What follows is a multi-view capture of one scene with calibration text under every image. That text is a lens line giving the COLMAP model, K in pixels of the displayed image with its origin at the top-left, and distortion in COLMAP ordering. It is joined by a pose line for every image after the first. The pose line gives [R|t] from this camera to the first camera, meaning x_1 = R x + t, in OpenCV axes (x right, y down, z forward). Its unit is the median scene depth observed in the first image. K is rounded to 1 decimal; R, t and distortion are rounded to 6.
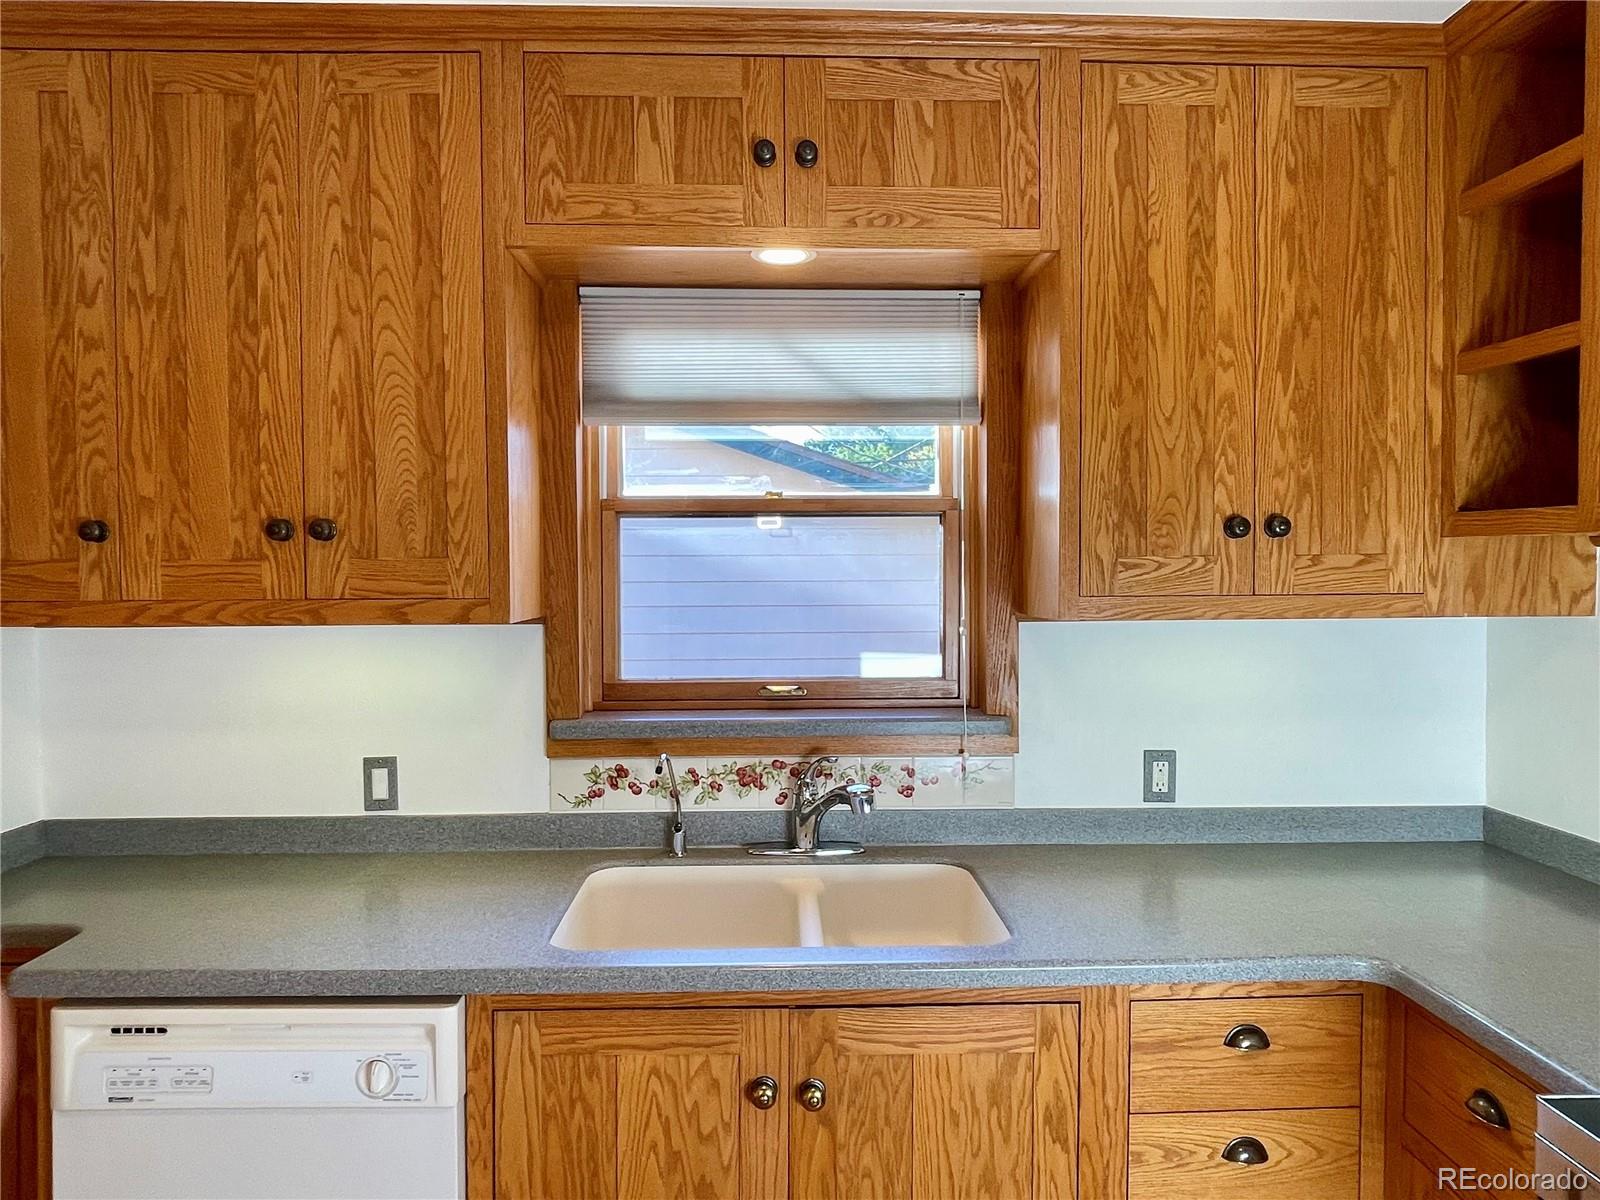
lens RADIAL K [[986.6, 0, 796.9], [0, 986.6, 598.5], [0, 0, 1]] dist [0.009011, -0.025407]
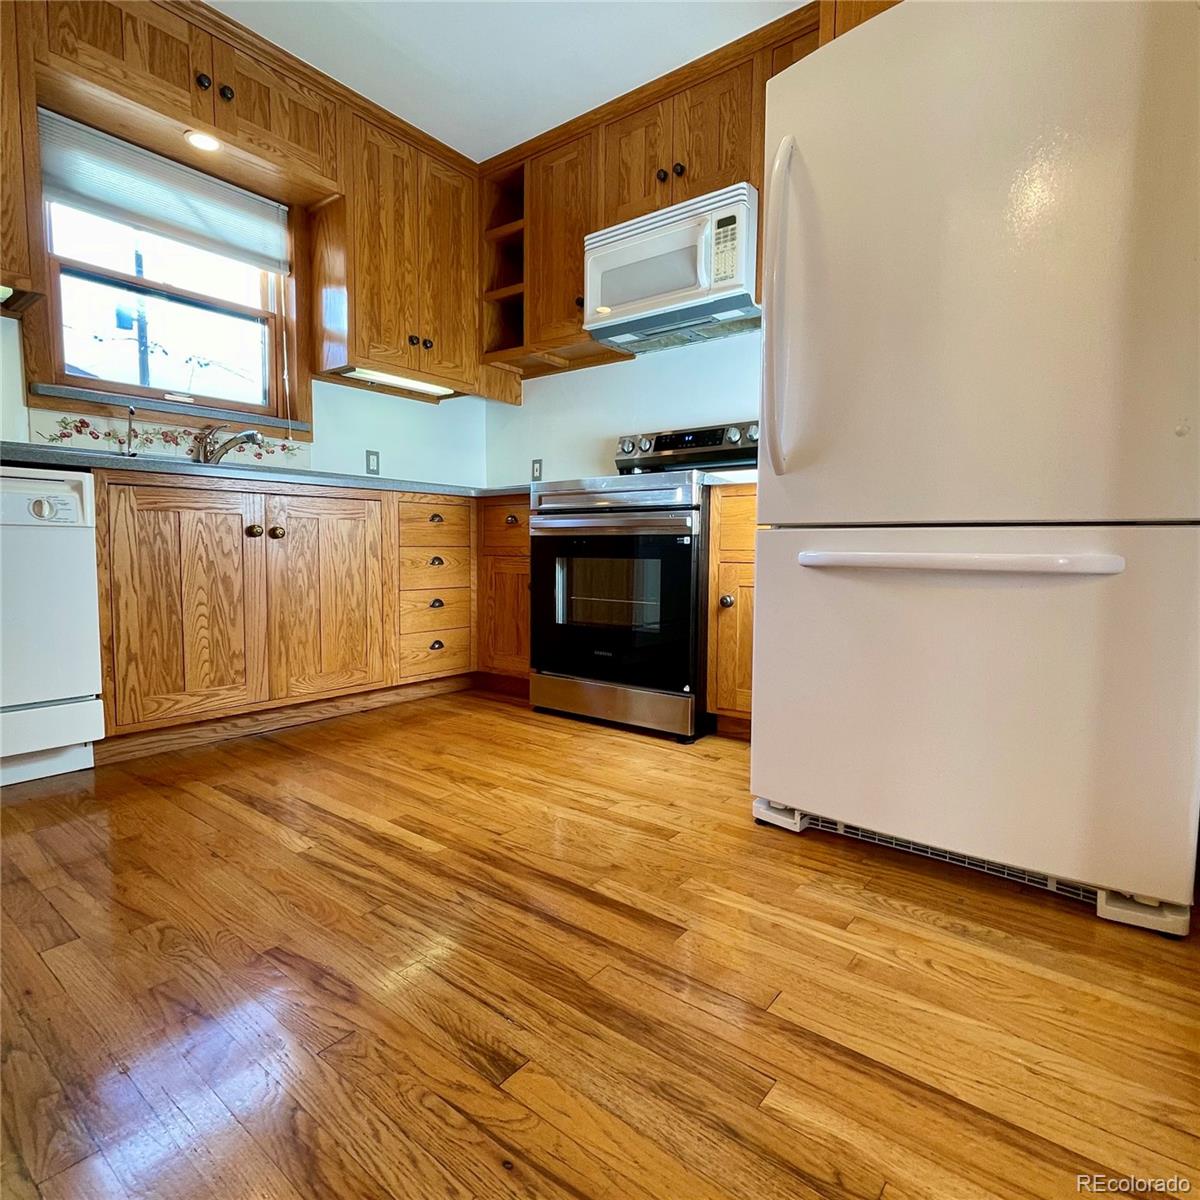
lens RADIAL K [[690.3, 0, 603.5], [0, 690.3, 598.4], [0, 0, 1]] dist [-0.019661, 0.010393]
pose [[0.642470, -0.050492, 0.764645, -0.598126], [0.008920, 0.998252, 0.058423, 0.479028], [-0.766259, -0.030714, 0.641798, -0.480315]]
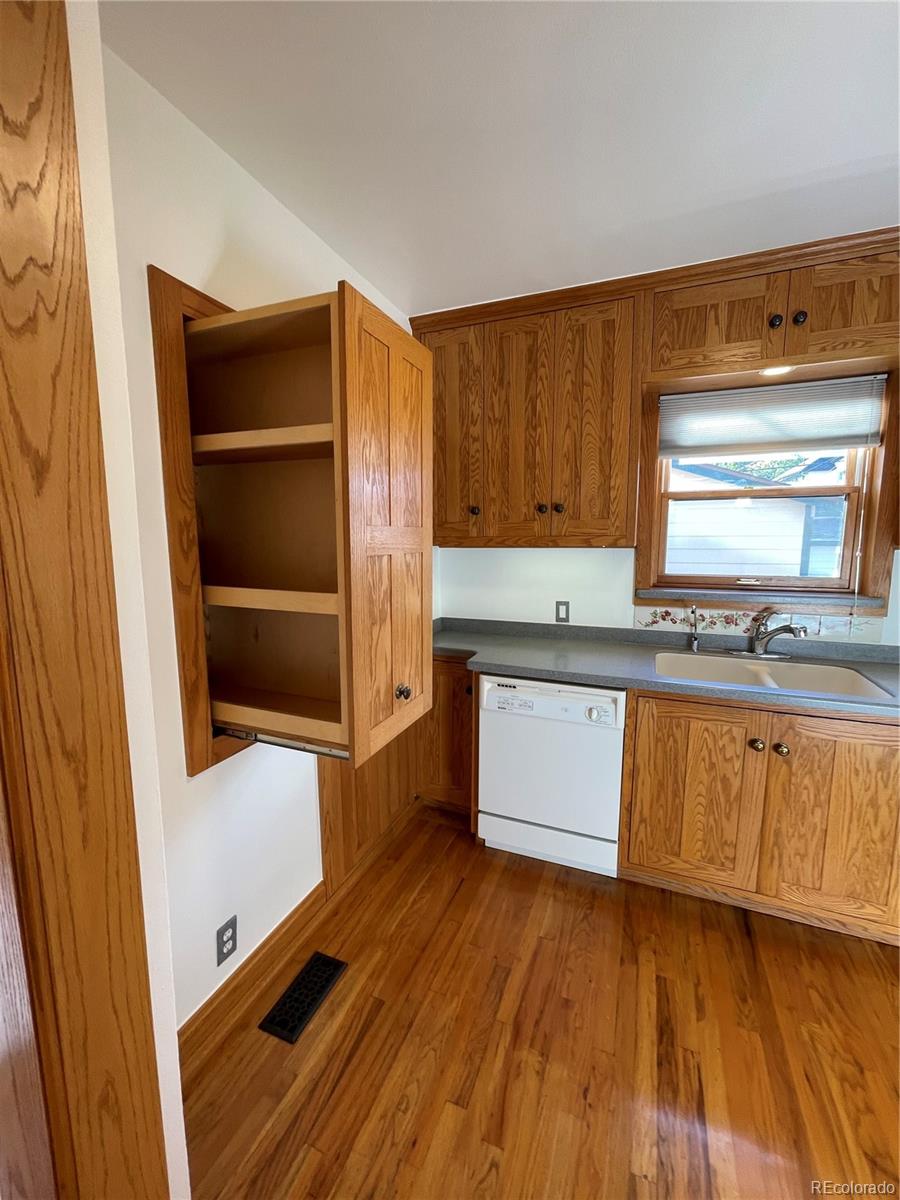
lens RADIAL K [[489.0, 0, 452.4], [0, 489.0, 599.3], [0, 0, 1]] dist [-0.009720, 0.007560]
pose [[0.914609, 0.052638, -0.400899, -0.213265], [-0.010144, 0.994165, 0.107389, 0.030692], [0.404213, -0.094152, 0.909806, -0.271934]]
